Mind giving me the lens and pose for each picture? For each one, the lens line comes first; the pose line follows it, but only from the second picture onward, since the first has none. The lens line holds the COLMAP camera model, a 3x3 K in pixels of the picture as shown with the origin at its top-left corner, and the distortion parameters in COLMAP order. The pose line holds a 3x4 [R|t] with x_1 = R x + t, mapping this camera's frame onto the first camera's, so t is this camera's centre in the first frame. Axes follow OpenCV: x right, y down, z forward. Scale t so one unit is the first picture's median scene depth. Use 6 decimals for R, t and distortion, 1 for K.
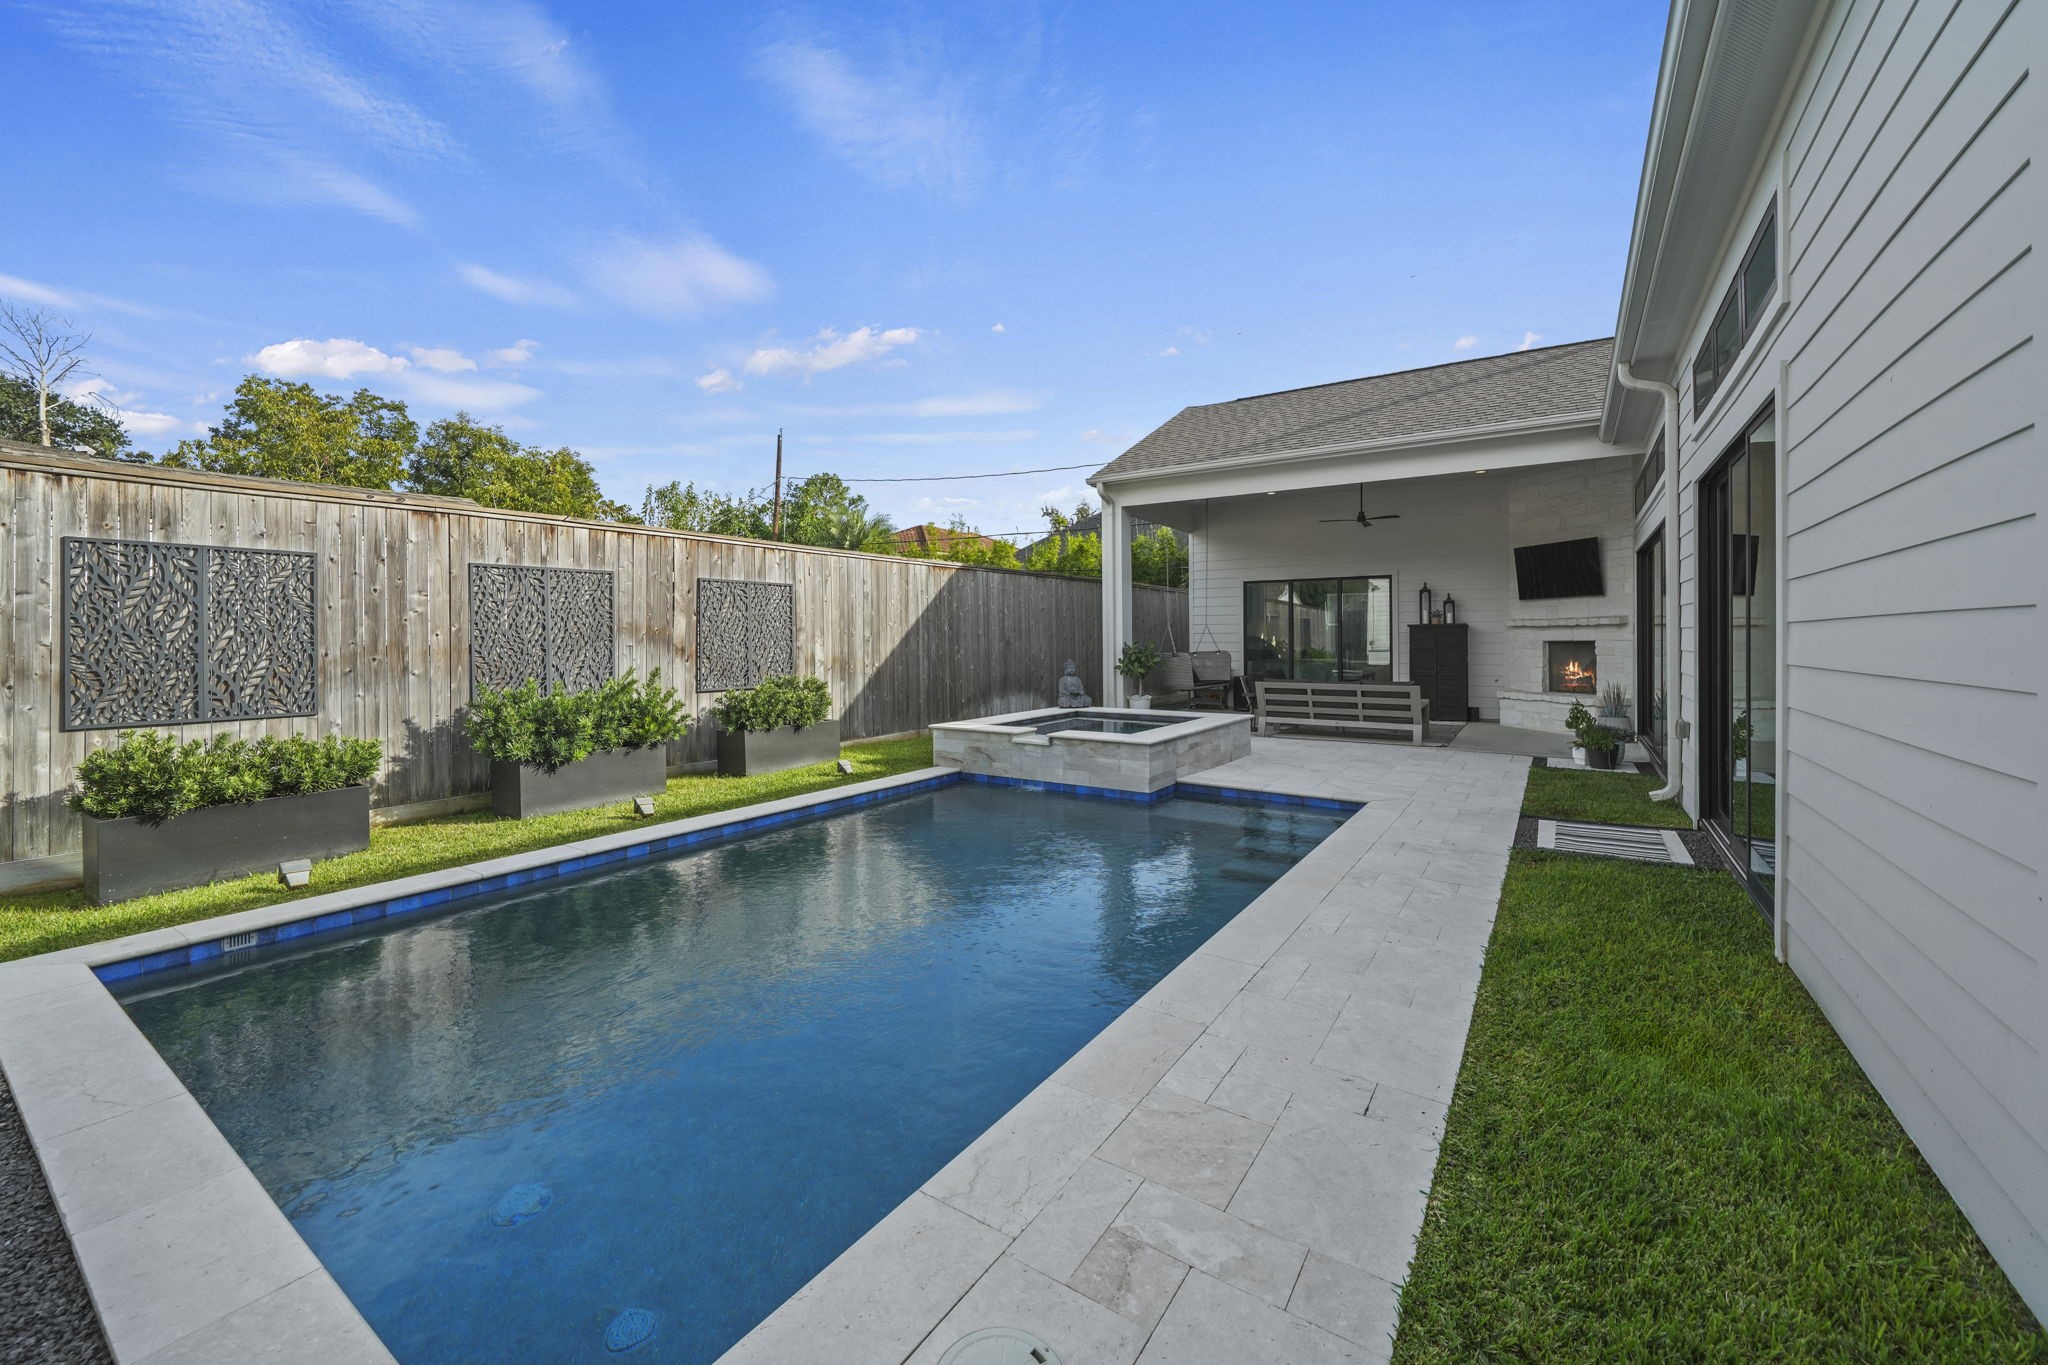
lens RADIAL K [[797.5, 0, 1025.7], [0, 797.5, 638.3], [0, 0, 1]] dist [-0.000062, 0.000039]
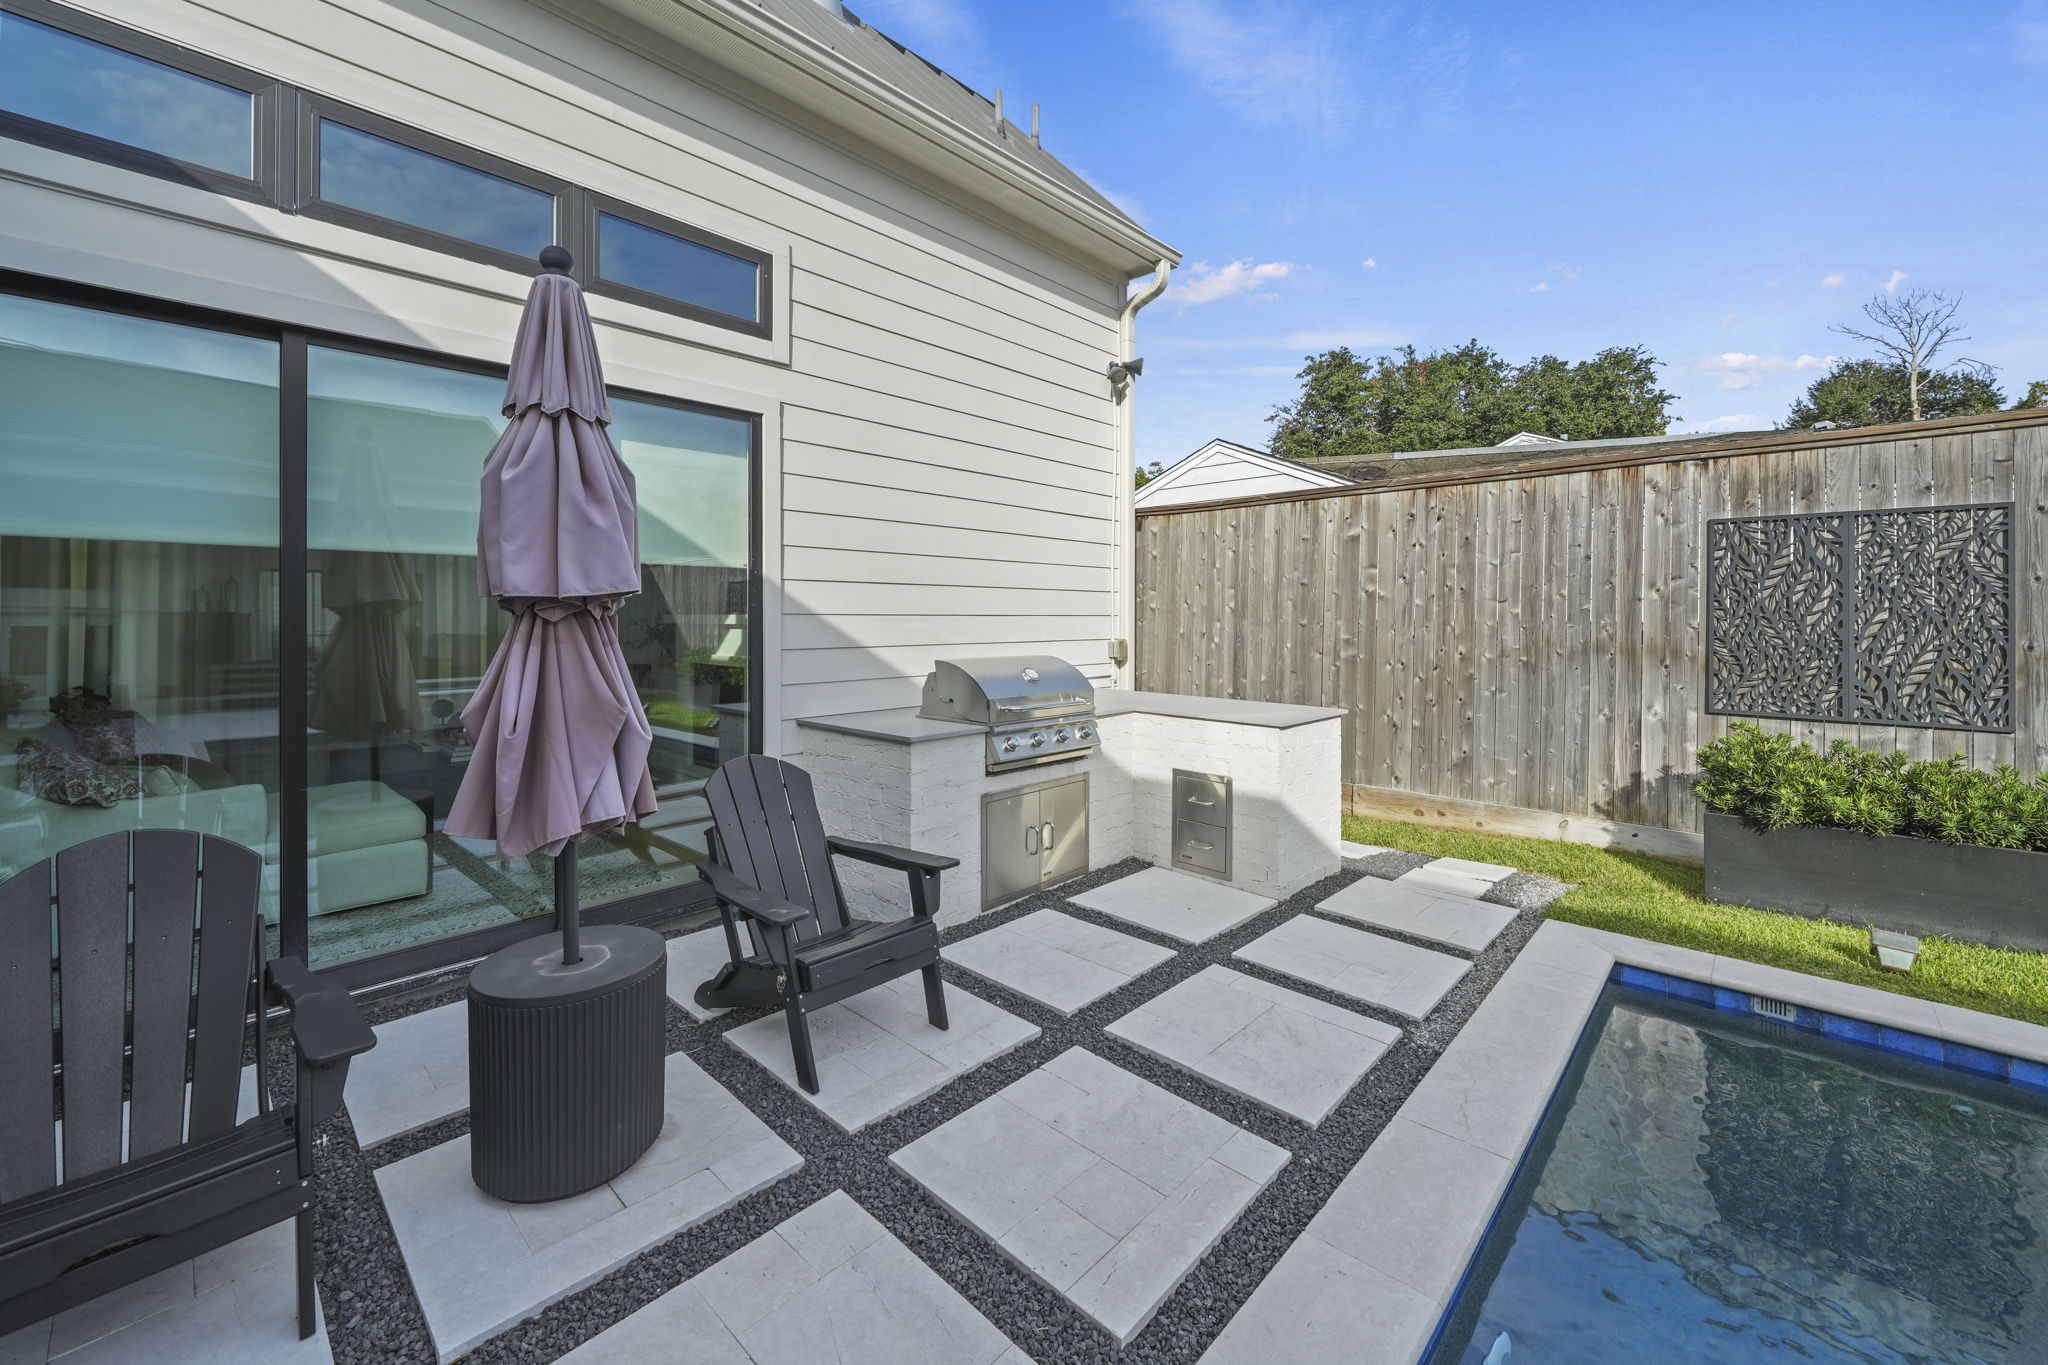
lens RADIAL K [[815.6, 0, 1020.6], [0, 815.6, 610.6], [0, 0, 1]] dist [-0.001905, -0.000195]
pose [[-0.166061, 0.002136, -0.986113, -0.045932], [-0.002164, 0.999994, 0.002531, -0.013036], [0.986113, 0.002554, -0.166056, 0.293987]]
